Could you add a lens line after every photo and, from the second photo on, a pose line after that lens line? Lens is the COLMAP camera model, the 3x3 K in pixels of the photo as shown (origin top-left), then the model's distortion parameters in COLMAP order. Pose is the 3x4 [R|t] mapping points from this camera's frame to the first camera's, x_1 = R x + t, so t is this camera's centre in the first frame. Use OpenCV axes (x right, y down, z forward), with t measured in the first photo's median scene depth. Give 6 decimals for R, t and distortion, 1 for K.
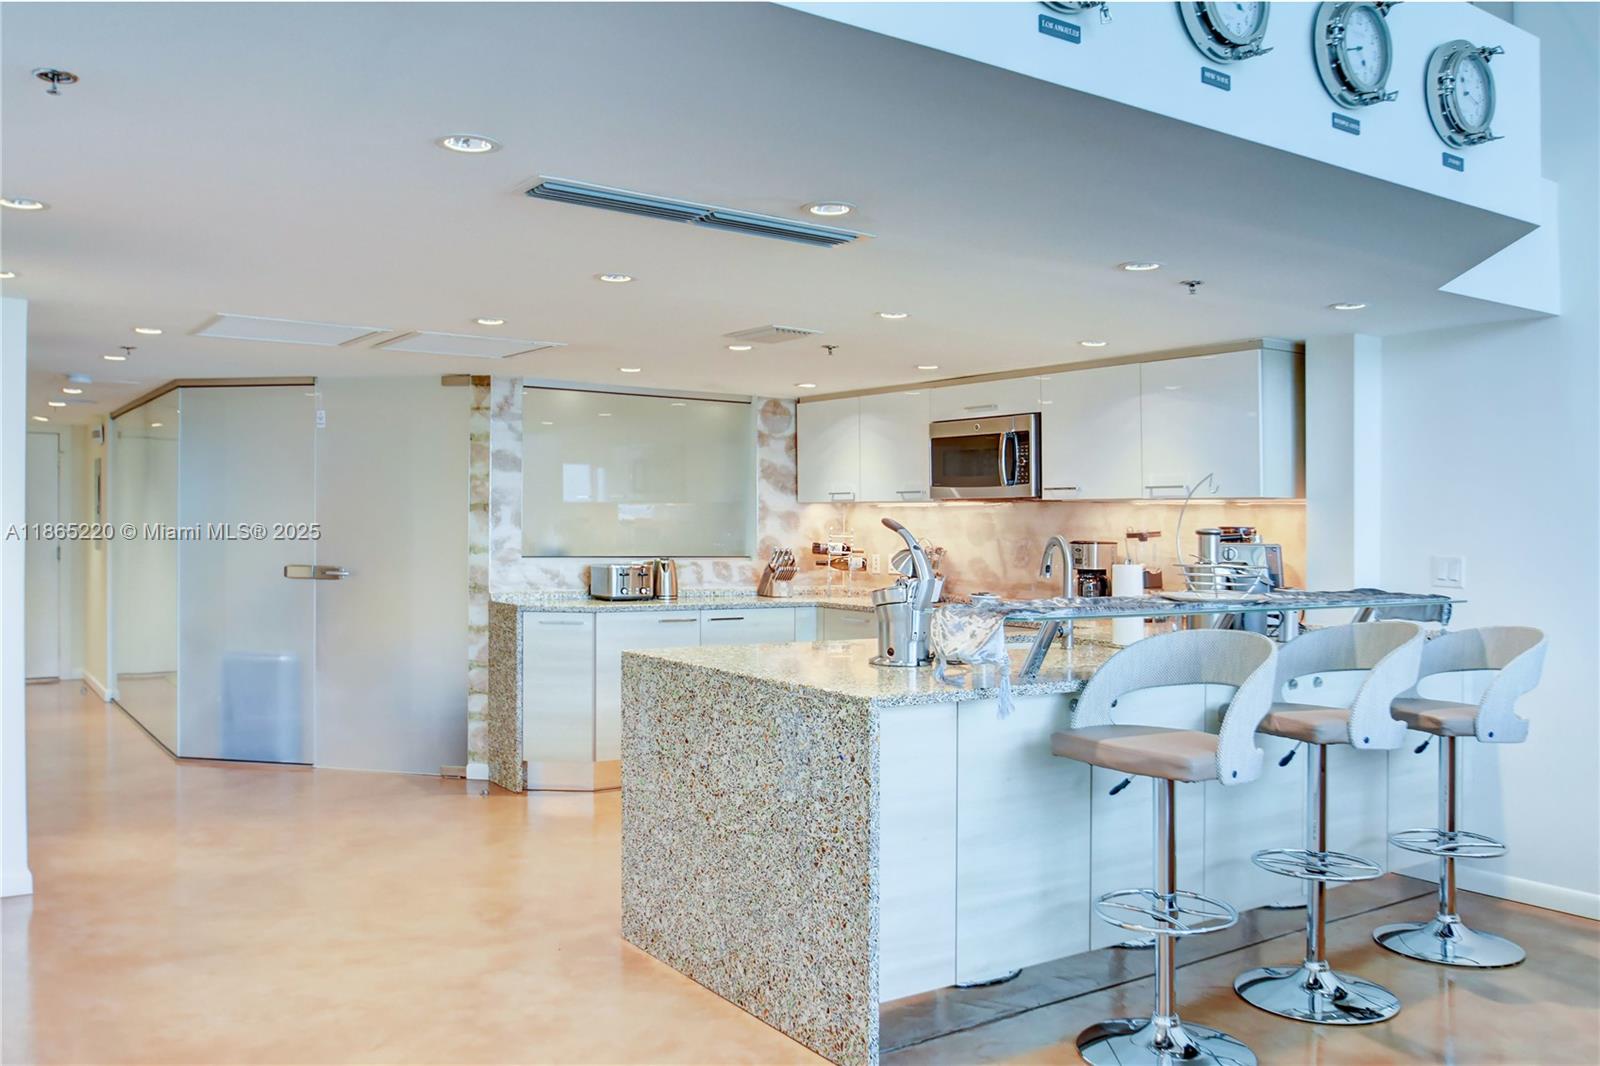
lens RADIAL K [[1288.3, 0, 799.7], [0, 1288.3, 529.1], [0, 0, 1]] dist [-0.004343, 0.001941]
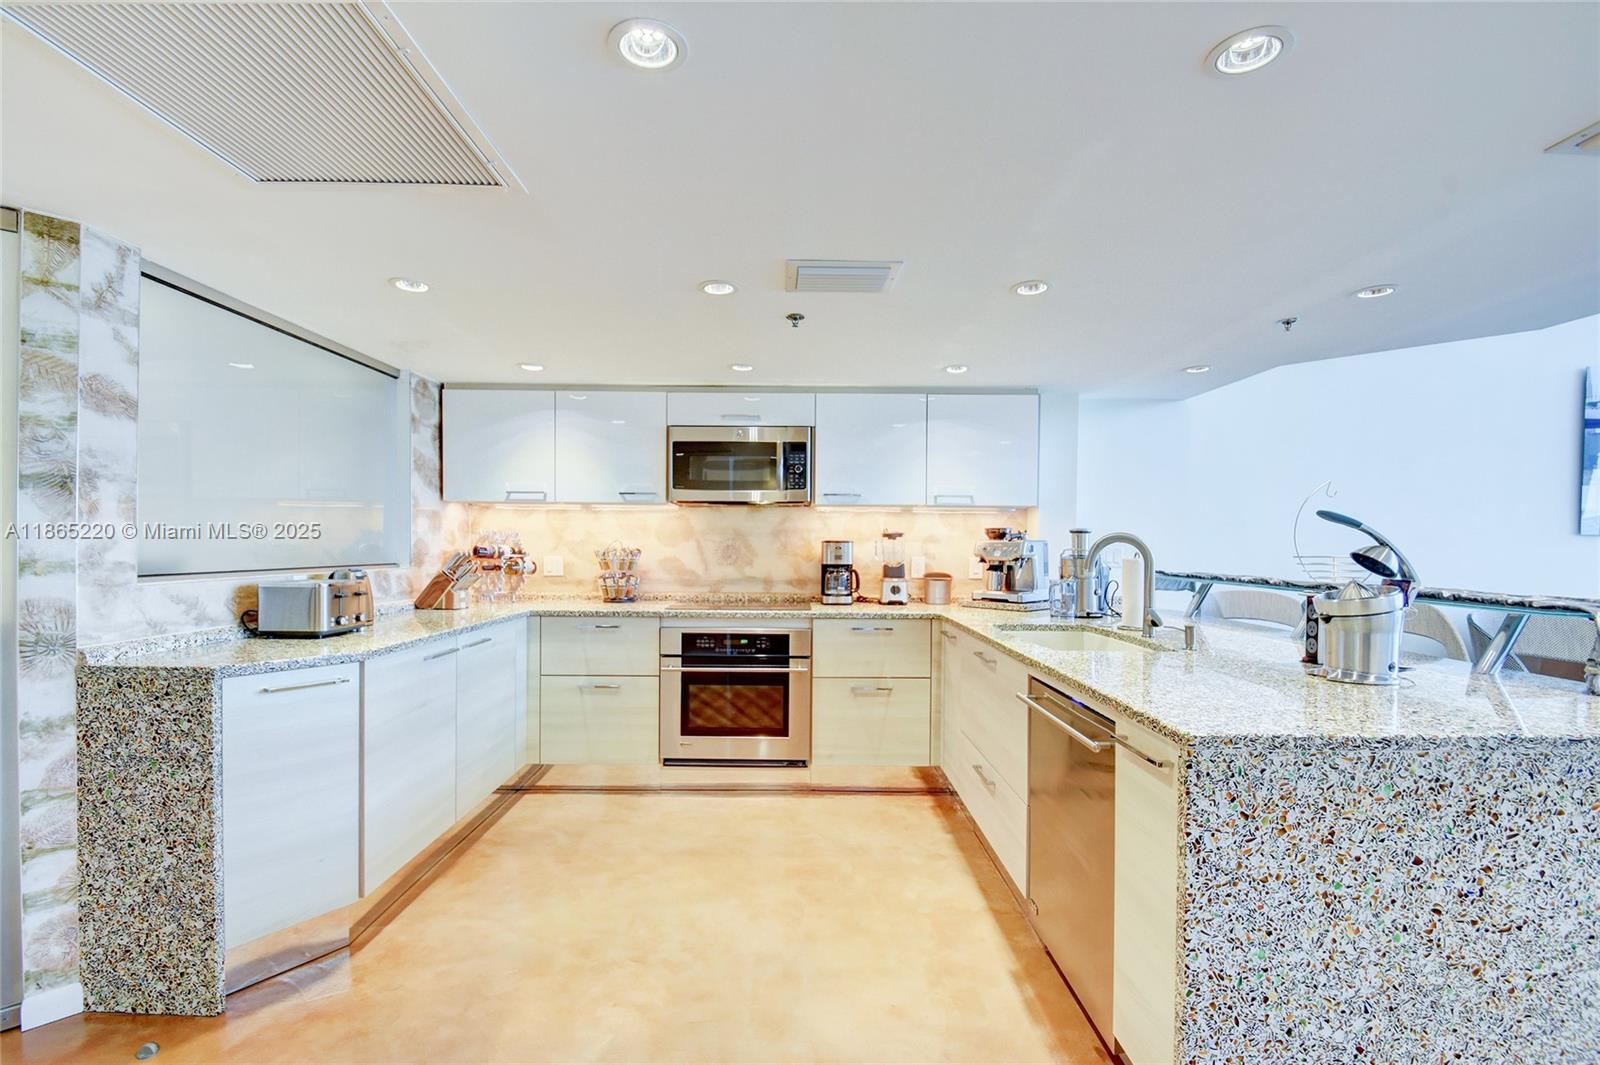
lens RADIAL K [[707.5, 0, 795.8], [0, 707.5, 542.4], [0, 0, 1]] dist [-0.013235, -0.001634]
pose [[0.569193, -0.008975, 0.822155, -0.305458], [0.002248, 0.999954, 0.009360, 0.004634], [-0.822201, -0.003480, 0.569187, 0.608550]]
